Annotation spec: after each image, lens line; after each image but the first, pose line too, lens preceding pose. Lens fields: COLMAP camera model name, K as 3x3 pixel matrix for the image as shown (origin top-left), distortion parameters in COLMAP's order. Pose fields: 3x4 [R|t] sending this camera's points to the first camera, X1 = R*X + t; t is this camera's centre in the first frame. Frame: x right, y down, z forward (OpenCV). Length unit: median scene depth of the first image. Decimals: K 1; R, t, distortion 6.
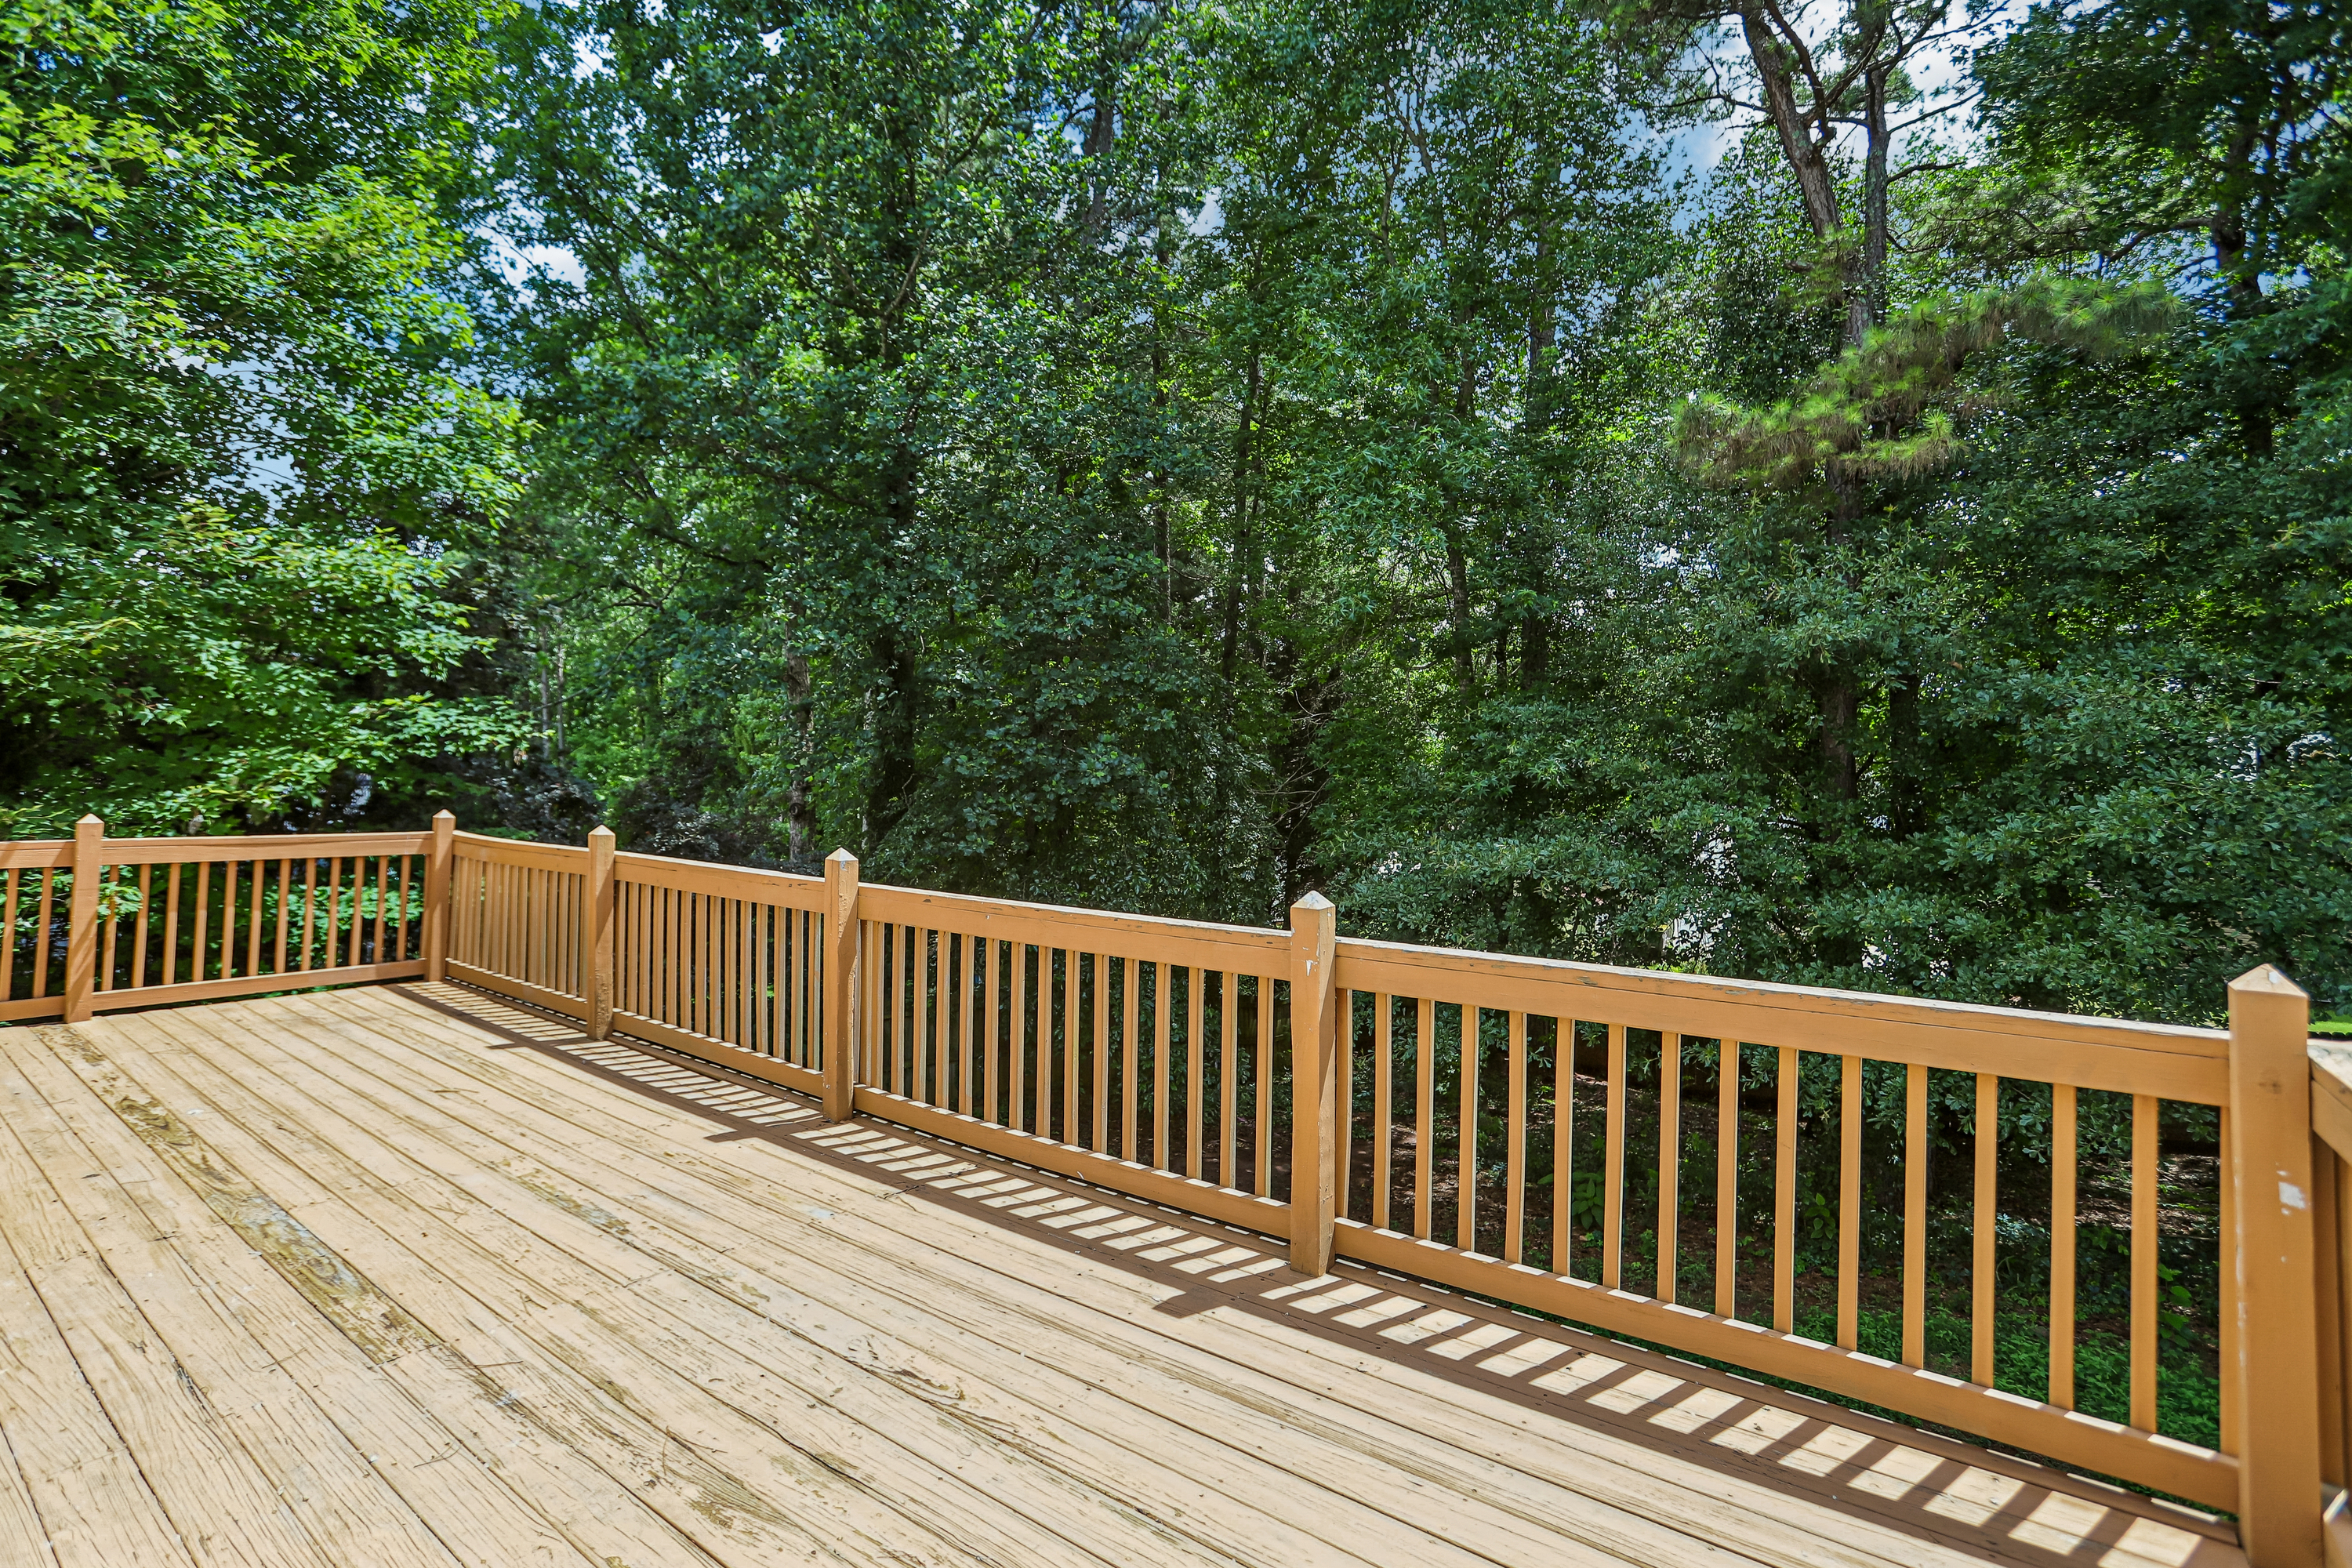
lens RADIAL K [[1093.3, 0, 1167.0], [0, 1093.3, 781.8], [0, 0, 1]] dist [-0.069168, 0.027428]
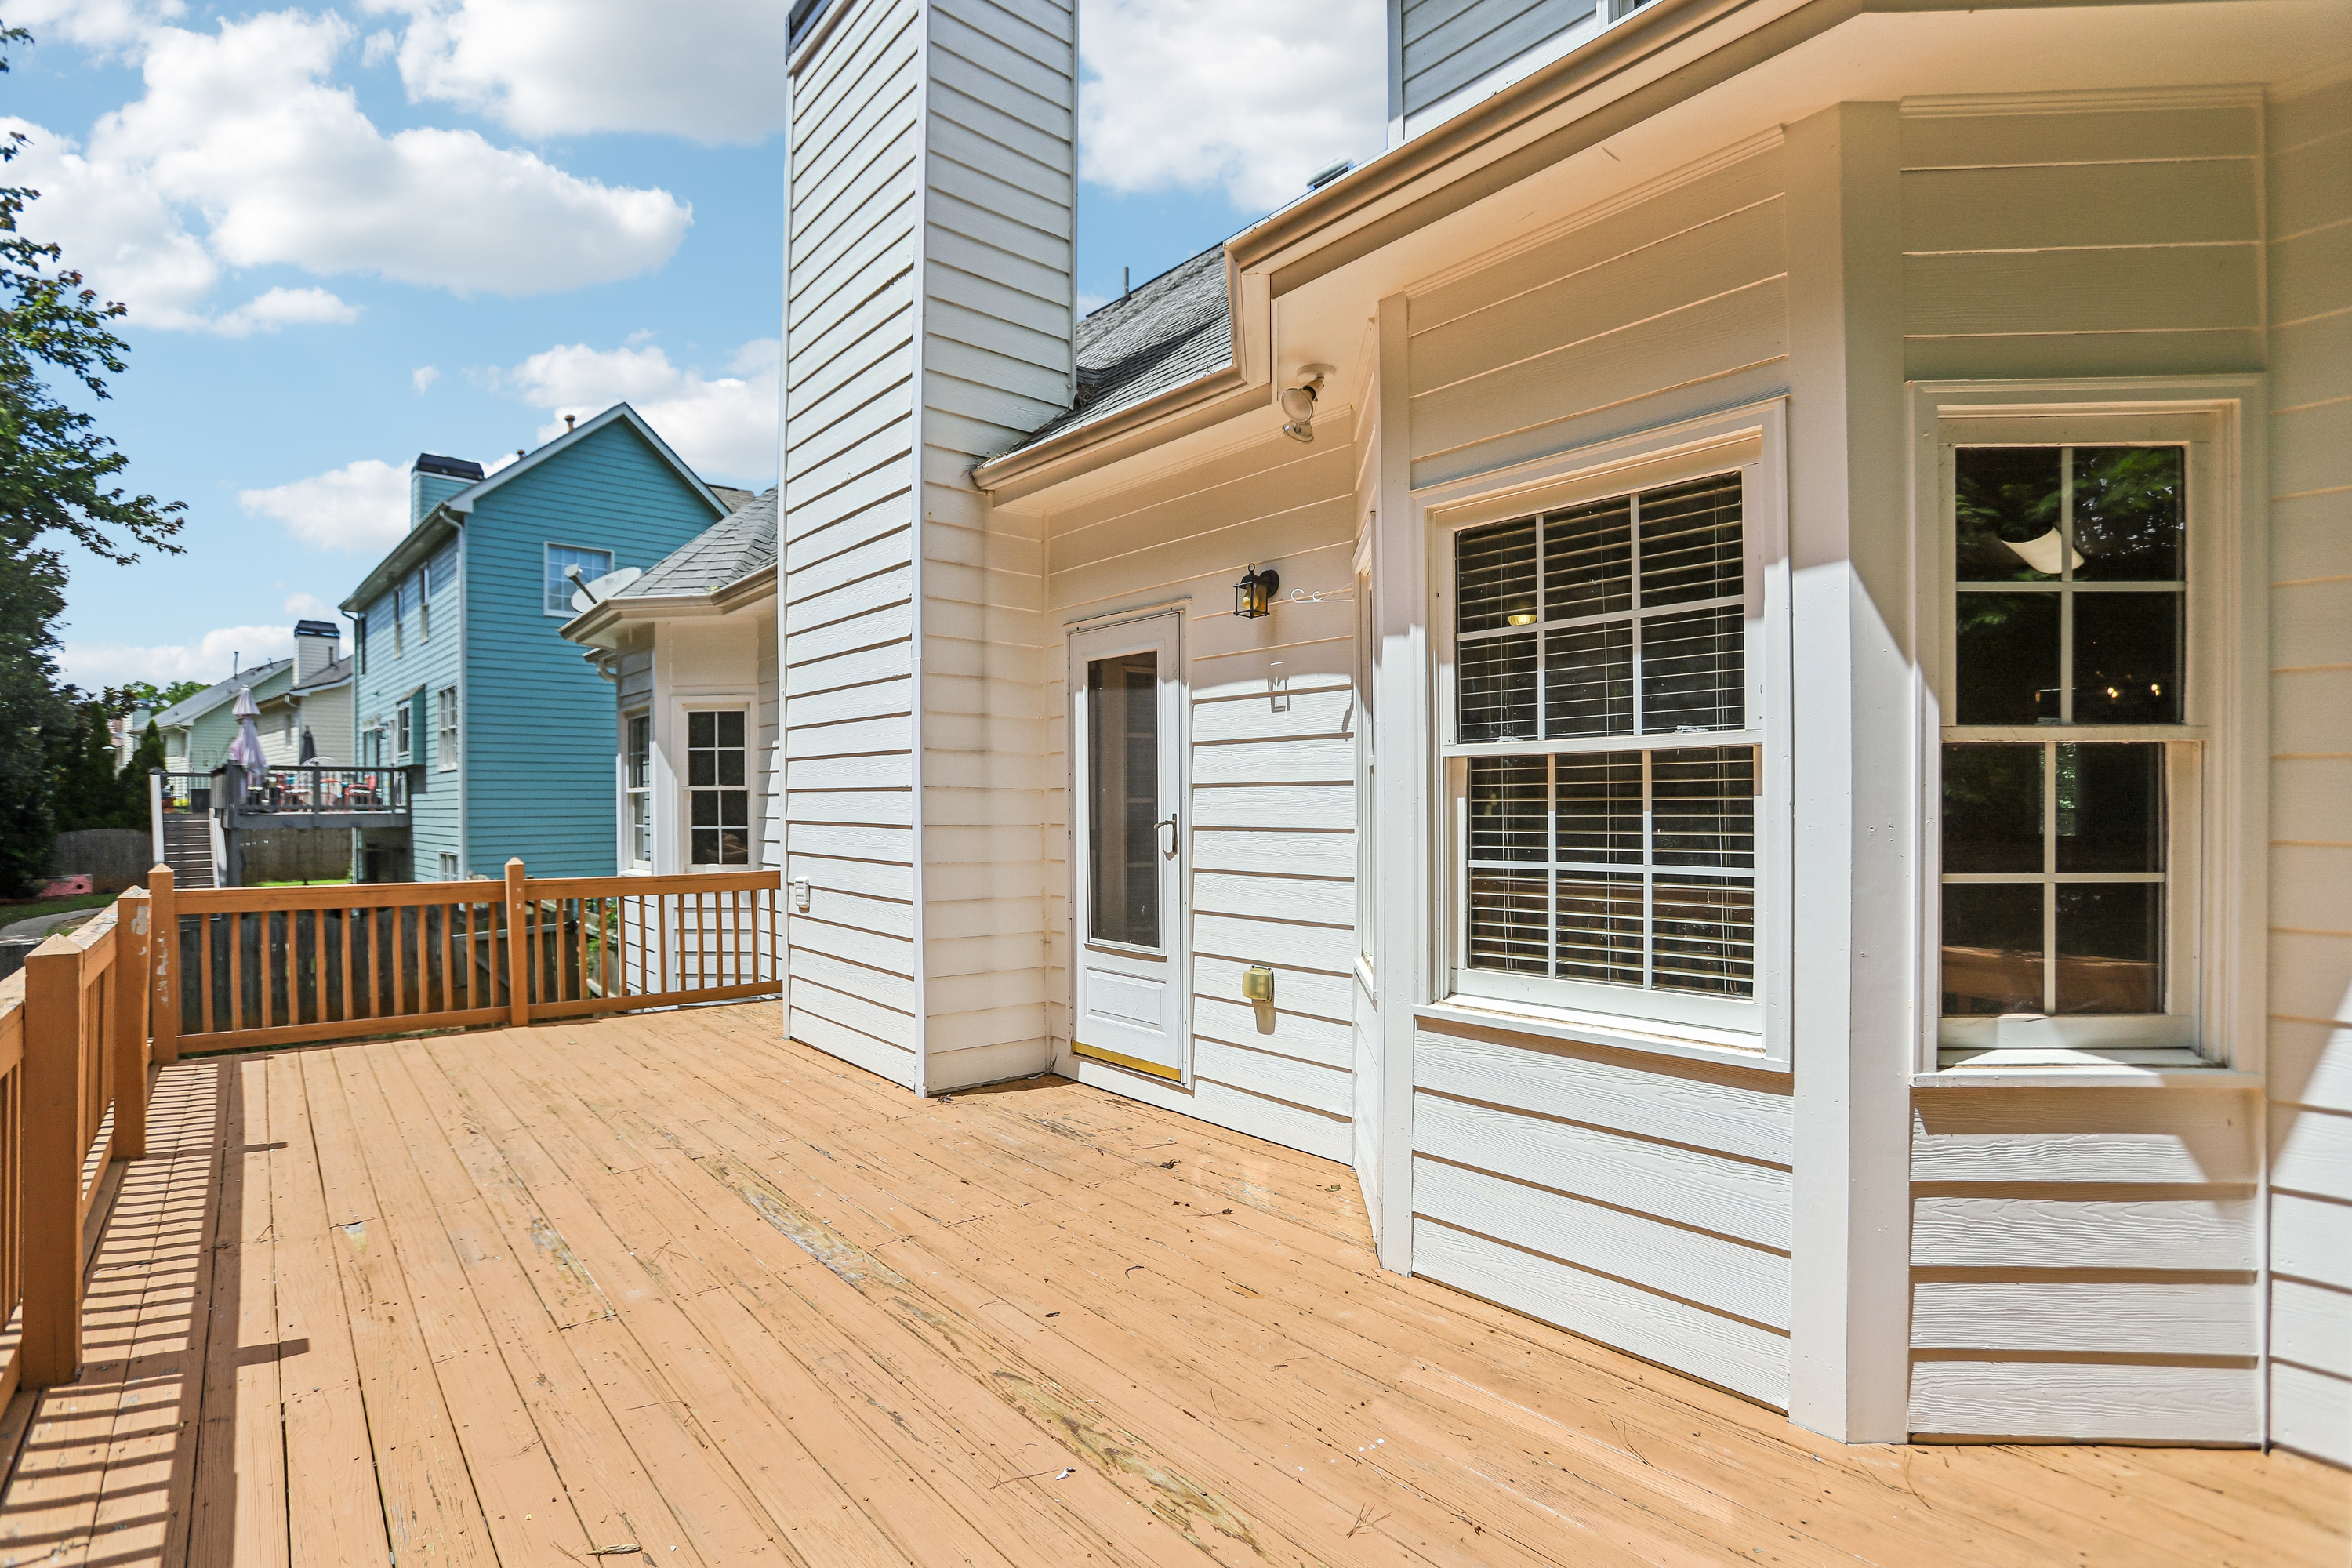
lens RADIAL K [[1093.3, 0, 1167.0], [0, 1093.3, 781.8], [0, 0, 1]] dist [-0.069168, 0.027428]
pose [[-0.972662, -0.011613, 0.231937, -1.326905], [-0.015711, 0.999751, -0.015826, -0.025290], [-0.231695, -0.019037, -0.972602, 1.834094]]
